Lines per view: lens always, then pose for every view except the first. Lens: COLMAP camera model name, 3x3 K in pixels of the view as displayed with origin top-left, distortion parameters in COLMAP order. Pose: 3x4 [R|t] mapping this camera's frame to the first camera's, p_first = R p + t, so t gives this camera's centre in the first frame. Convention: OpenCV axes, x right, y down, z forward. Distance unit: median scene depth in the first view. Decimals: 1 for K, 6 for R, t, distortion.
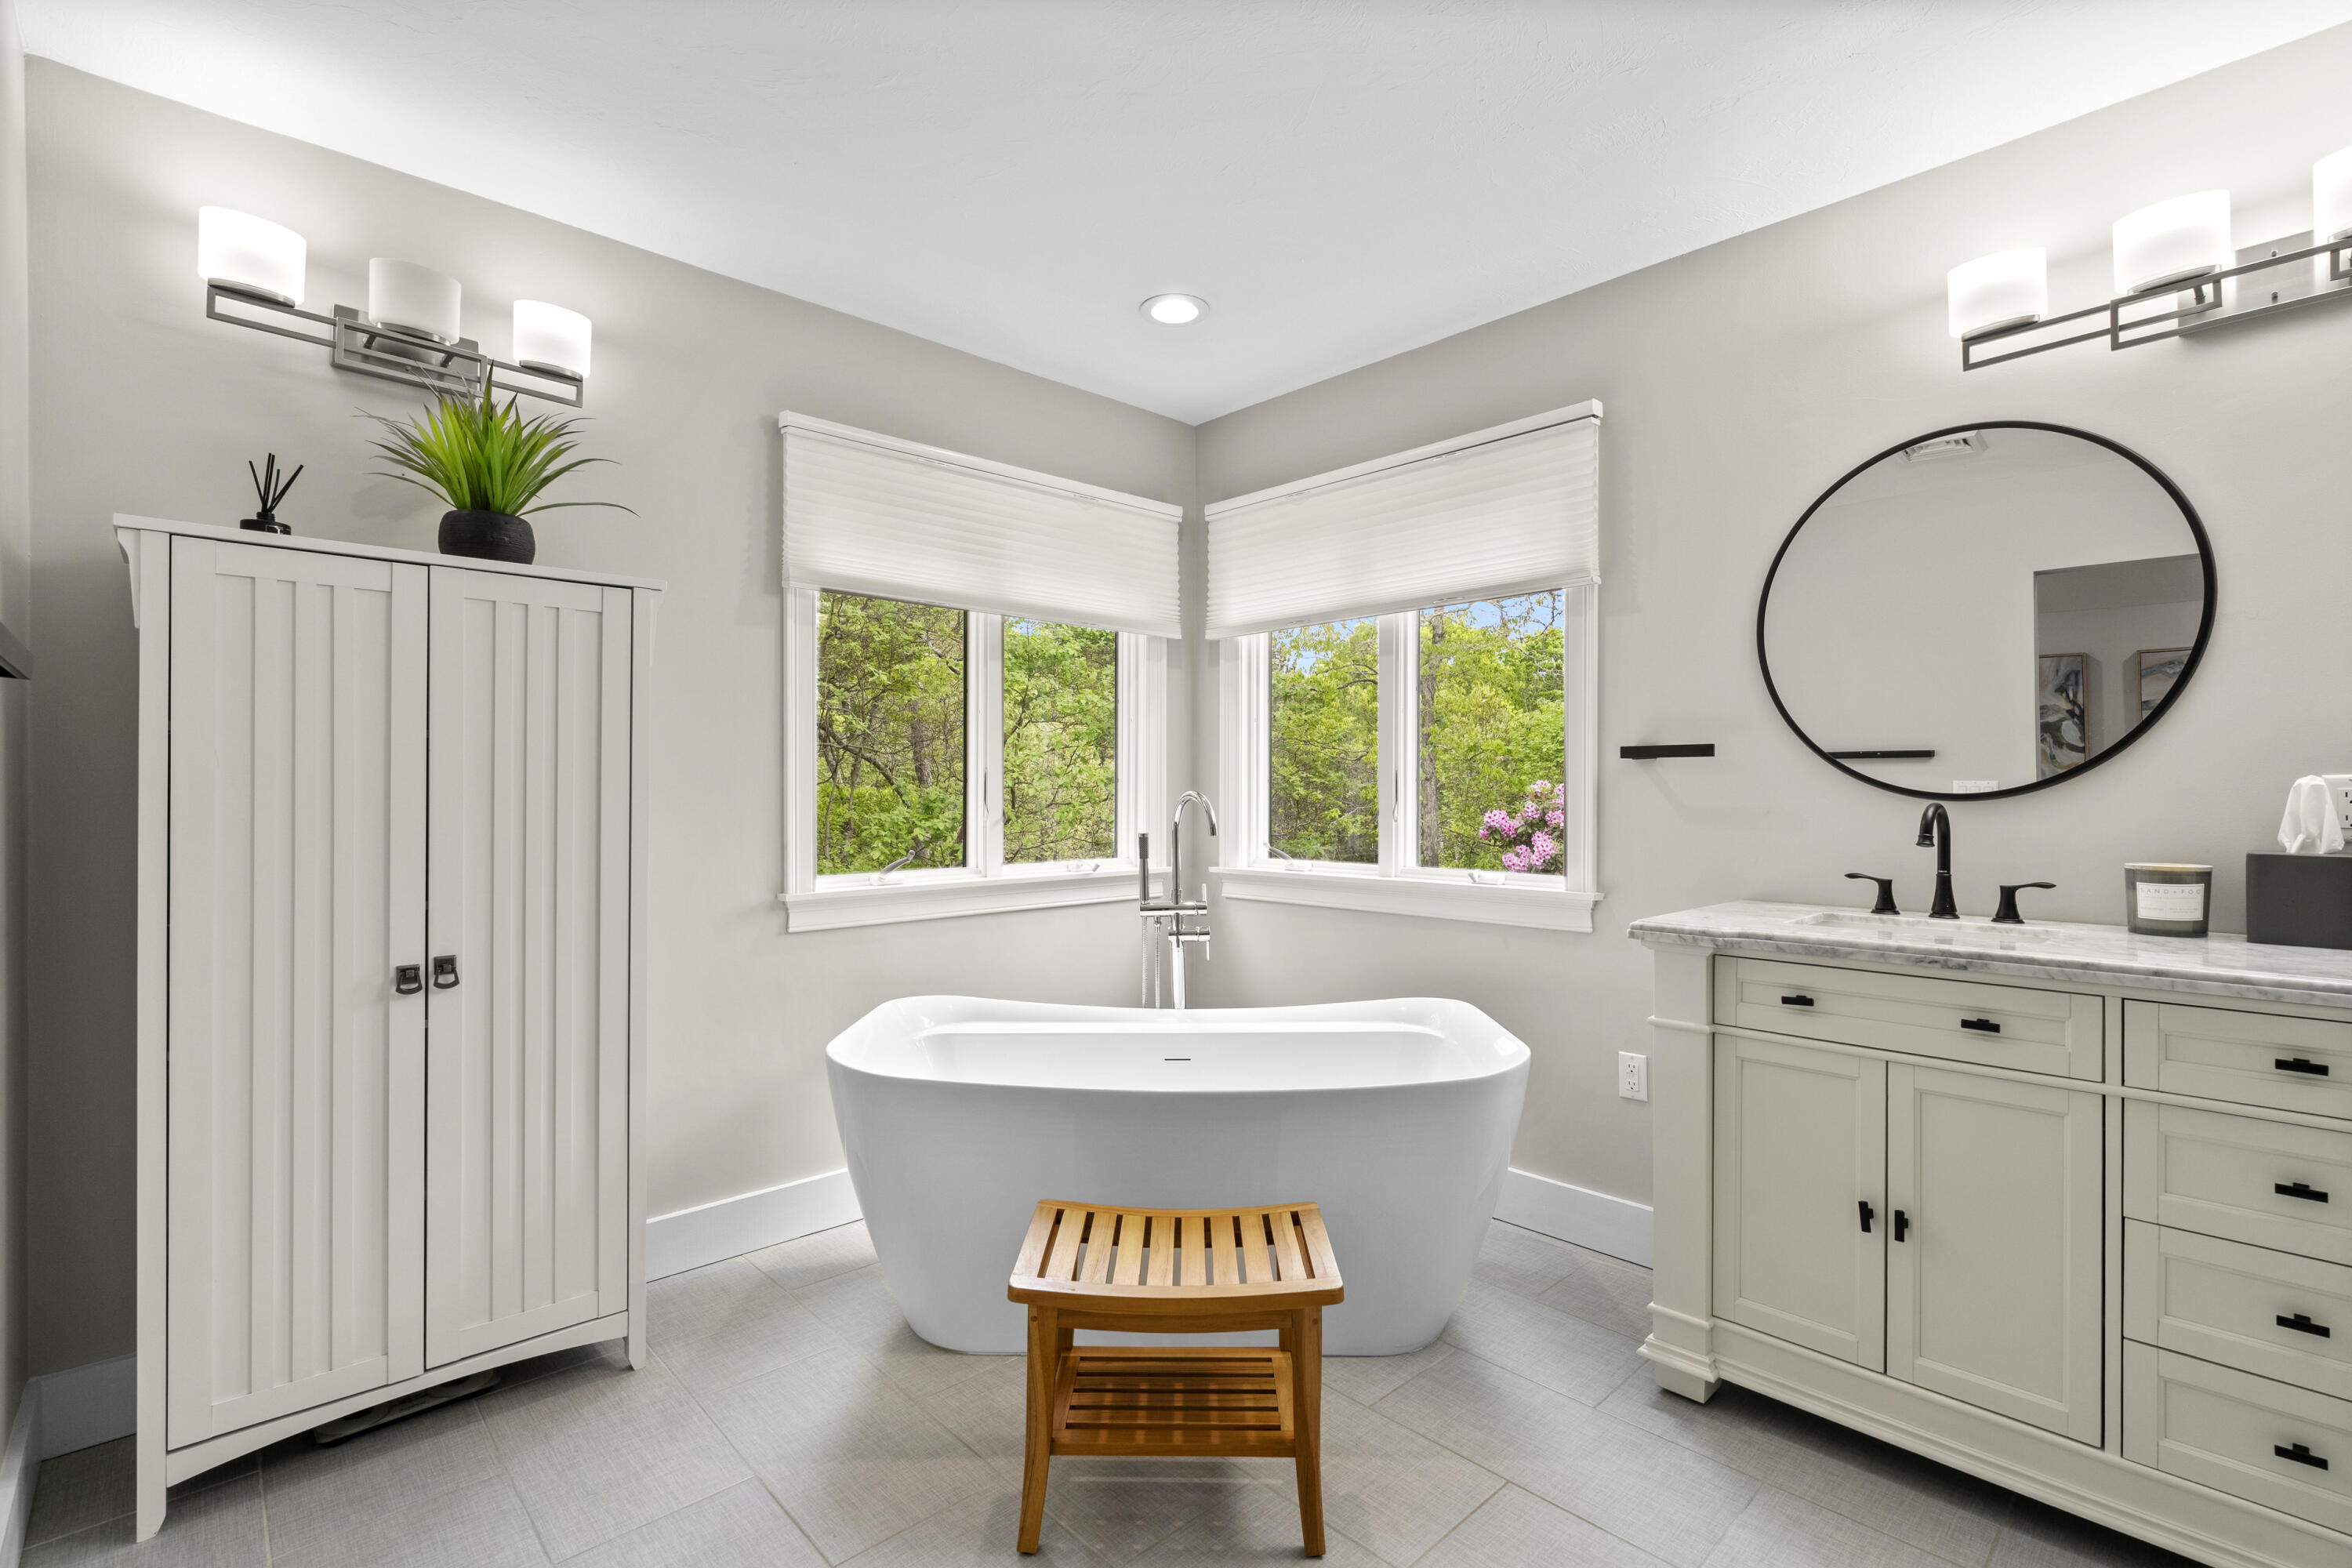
lens RADIAL K [[1073.7, 0, 1175.0], [0, 1073.7, 791.7], [0, 0, 1]] dist [-0.004052, 0.001412]
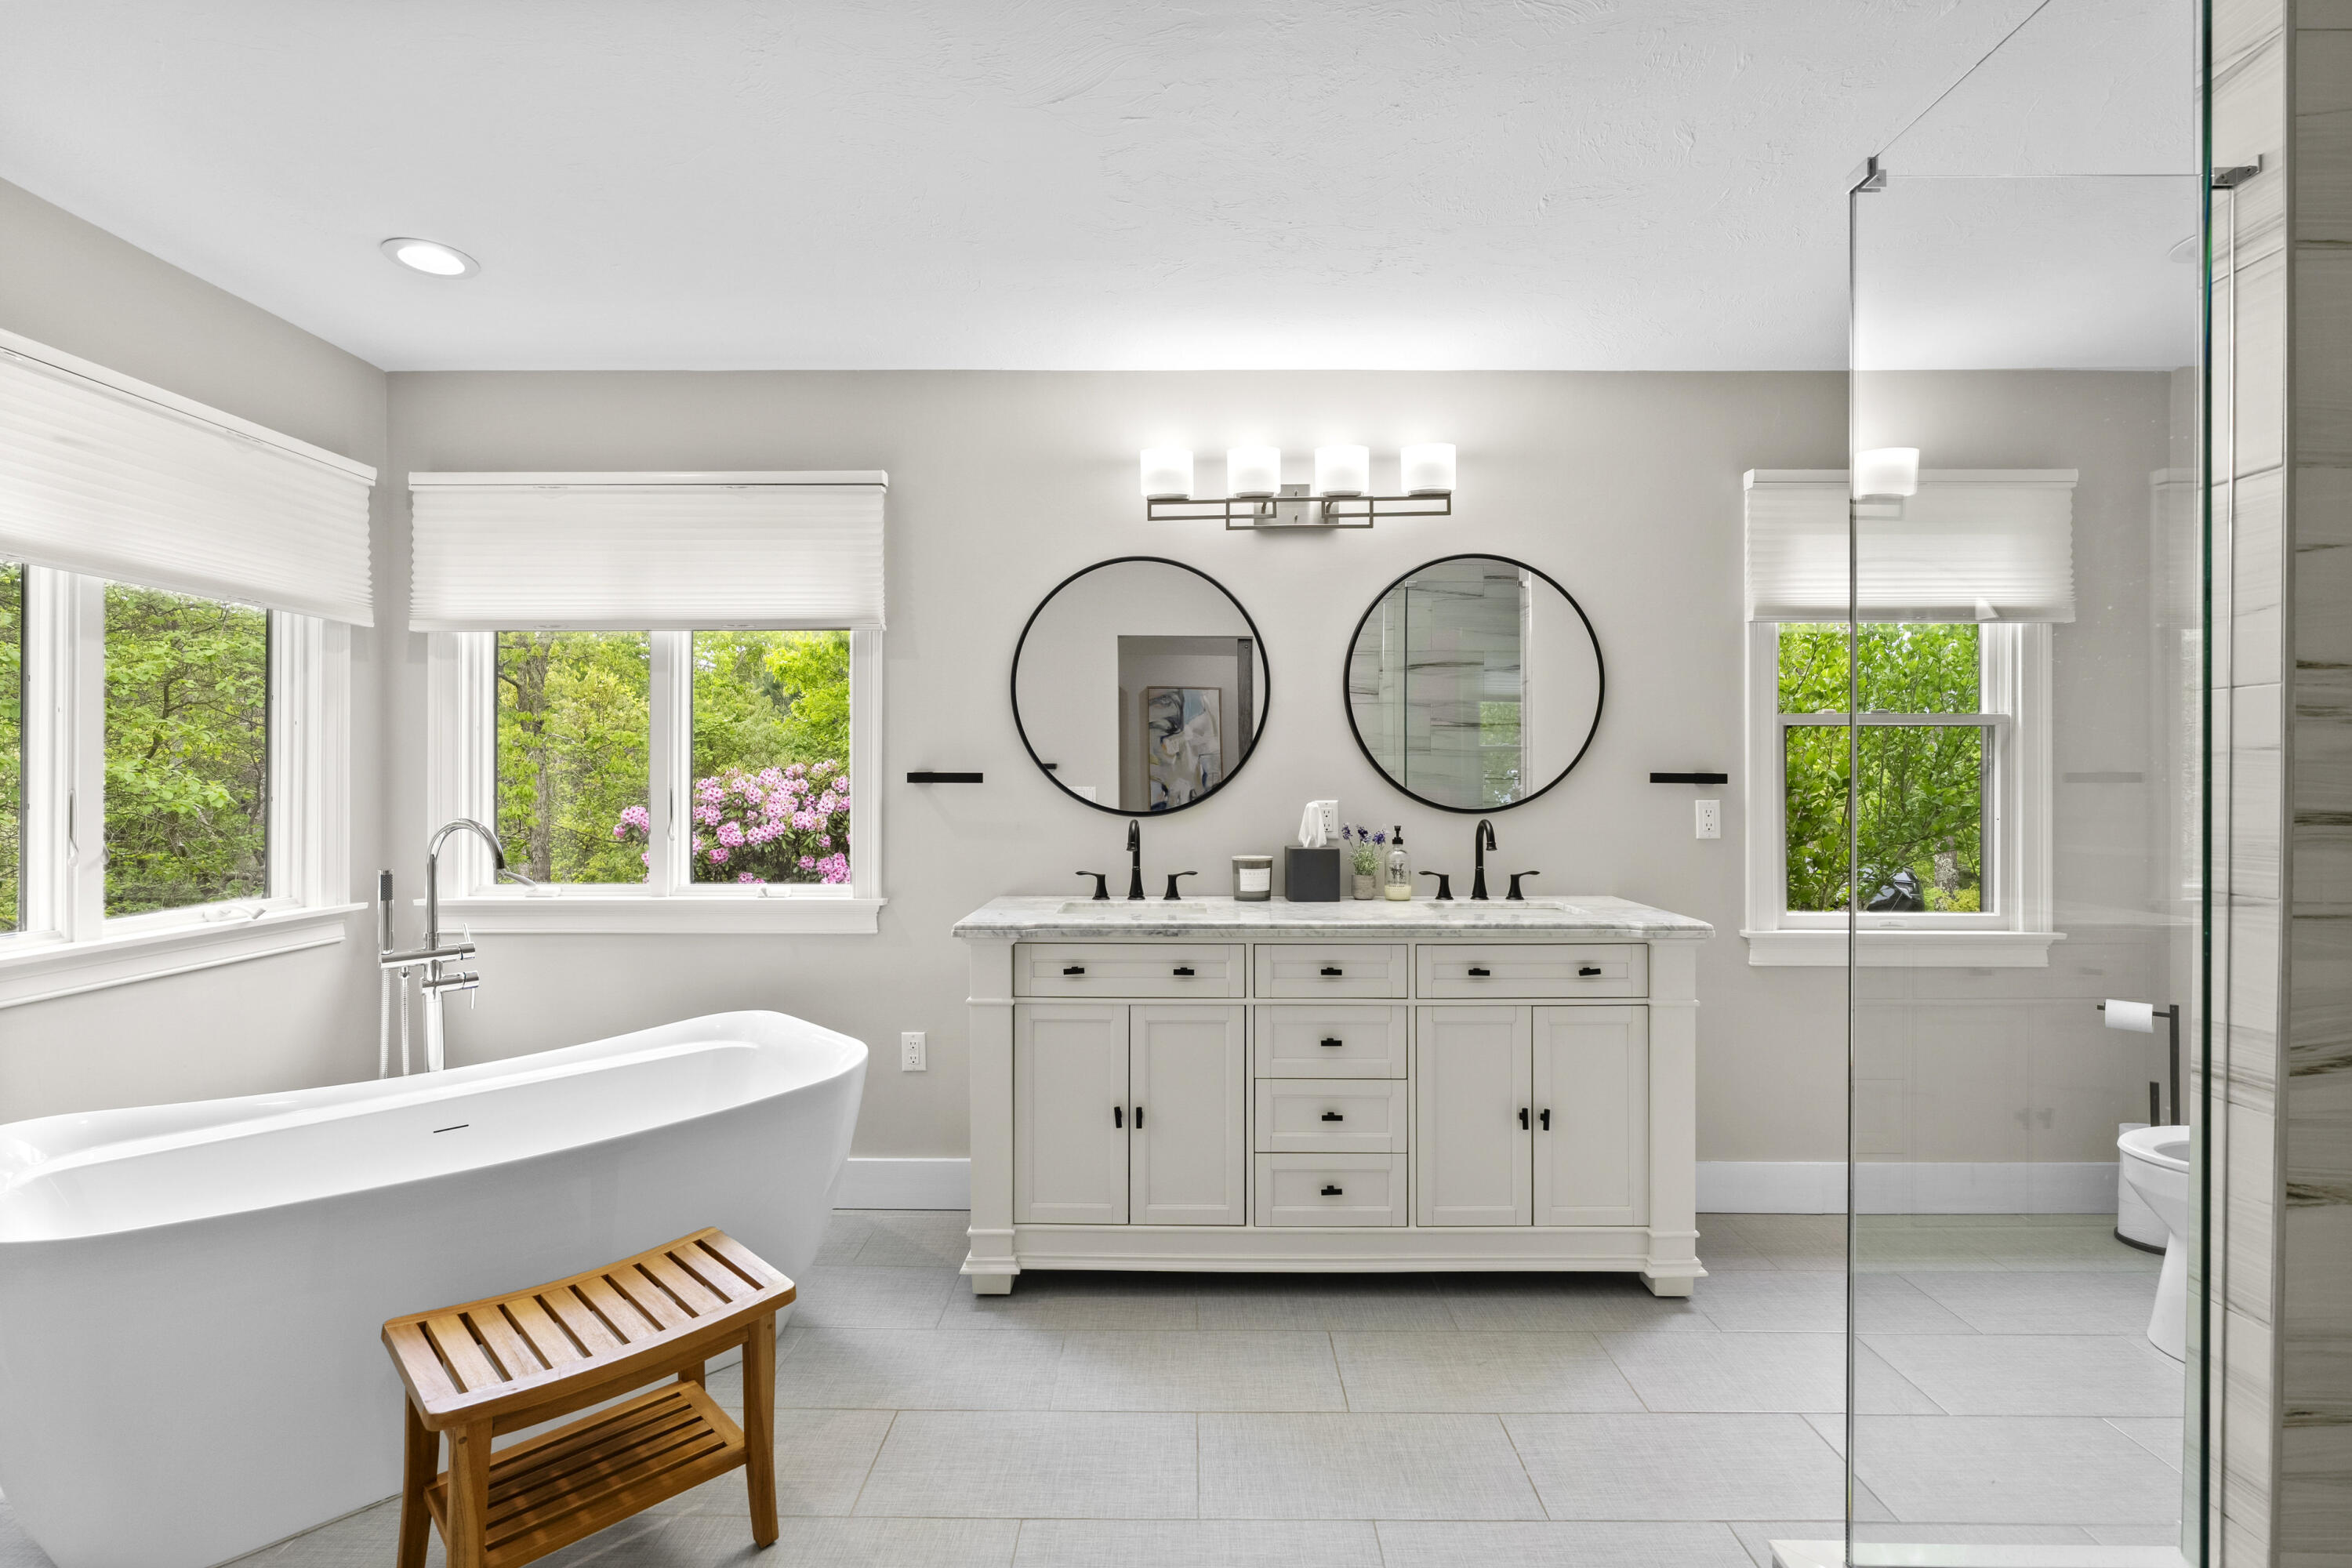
lens RADIAL K [[1073.7, 0, 1177.3], [0, 1073.7, 777.6], [0, 0, 1]] dist [-0.004052, 0.001412]
pose [[0.694016, -0.000692, 0.719960, -0.283203], [0.001042, 0.999999, -0.000044, -0.045861], [-0.719959, 0.000781, 0.694016, -0.035472]]
